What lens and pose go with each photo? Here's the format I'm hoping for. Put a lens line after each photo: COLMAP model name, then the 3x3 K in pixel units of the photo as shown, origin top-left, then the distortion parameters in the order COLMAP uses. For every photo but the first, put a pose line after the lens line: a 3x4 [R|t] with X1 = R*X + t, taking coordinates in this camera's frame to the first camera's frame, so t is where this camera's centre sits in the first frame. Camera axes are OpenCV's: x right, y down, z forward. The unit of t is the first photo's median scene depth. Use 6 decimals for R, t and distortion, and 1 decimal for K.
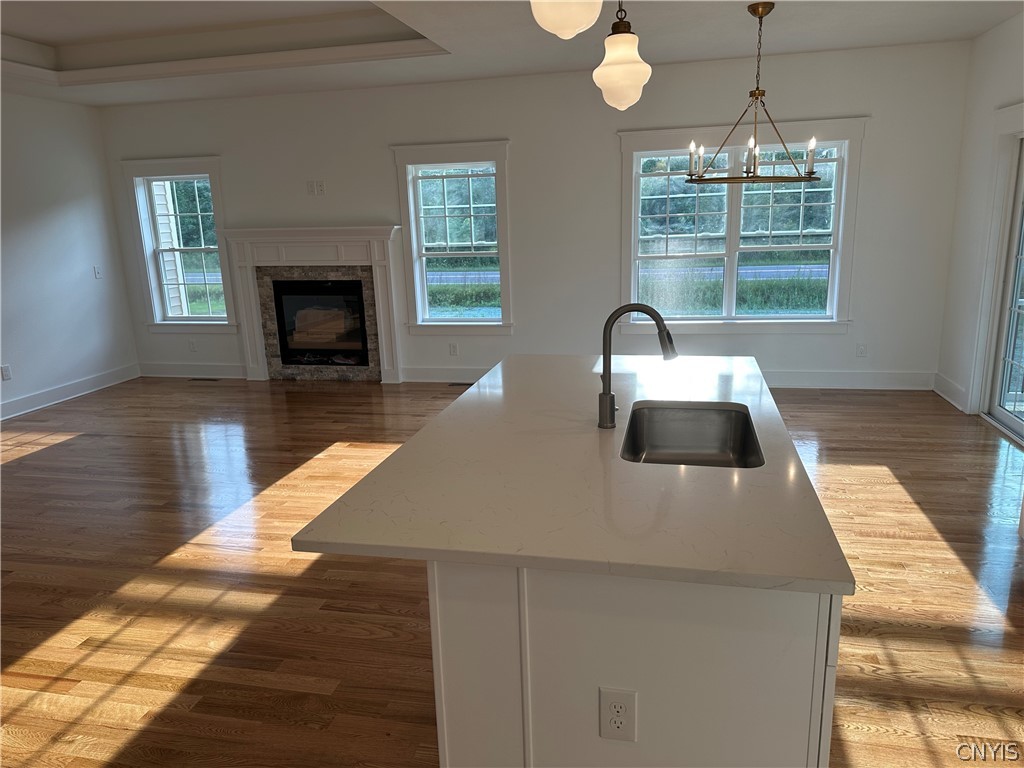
lens RADIAL K [[715.1, 0, 512.0], [0, 715.1, 384.0], [0, 0, 1]] dist [0.147633, -0.206802]
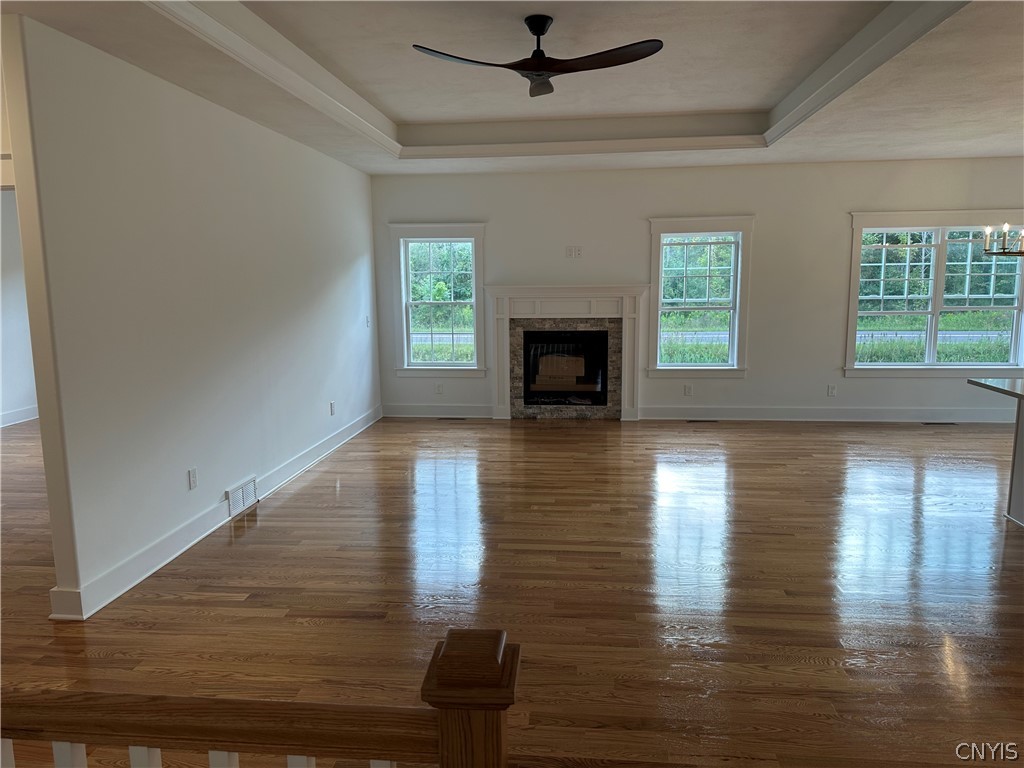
lens RADIAL K [[715.1, 0, 512.0], [0, 715.1, 384.0], [0, 0, 1]] dist [0.147633, -0.206802]
pose [[0.993262, 0.006517, 0.115707, -0.479569], [0.003942, 0.995940, -0.089938, 0.042183], [-0.115823, 0.089789, 0.989203, -0.104253]]
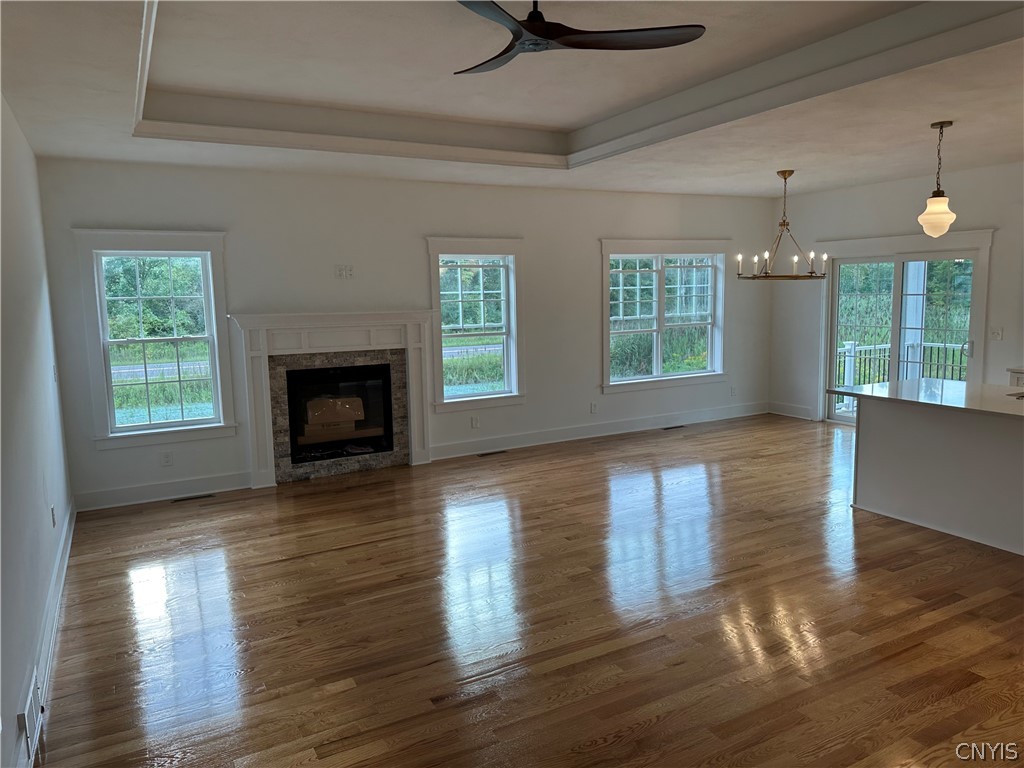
lens RADIAL K [[715.1, 0, 512.0], [0, 715.1, 384.0], [0, 0, 1]] dist [0.147633, -0.206802]
pose [[0.751358, -0.067625, 0.656421, -0.711467], [0.150593, 0.986058, -0.070789, -0.021044], [-0.642482, 0.152040, 0.751066, 0.153282]]
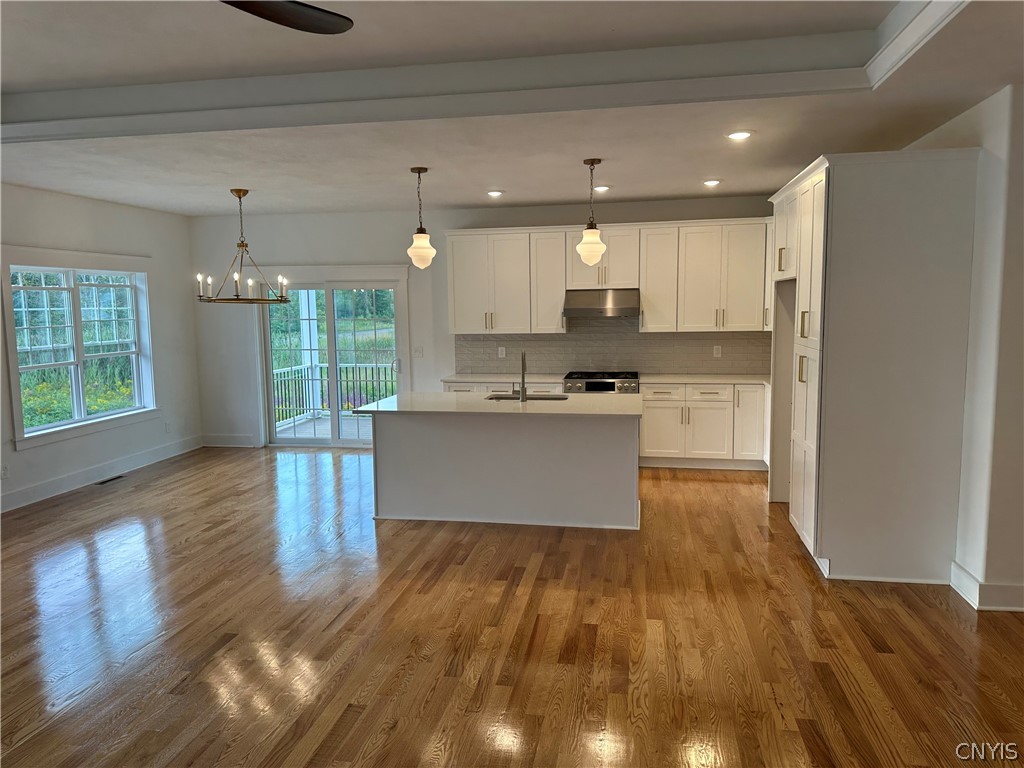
lens RADIAL K [[715.1, 0, 512.0], [0, 715.1, 384.0], [0, 0, 1]] dist [0.147633, -0.206802]
pose [[-0.049239, -0.073367, 0.996089, -0.738778], [0.249146, 0.964870, 0.083383, -0.066724], [-0.967213, 0.252277, -0.029230, 0.356844]]
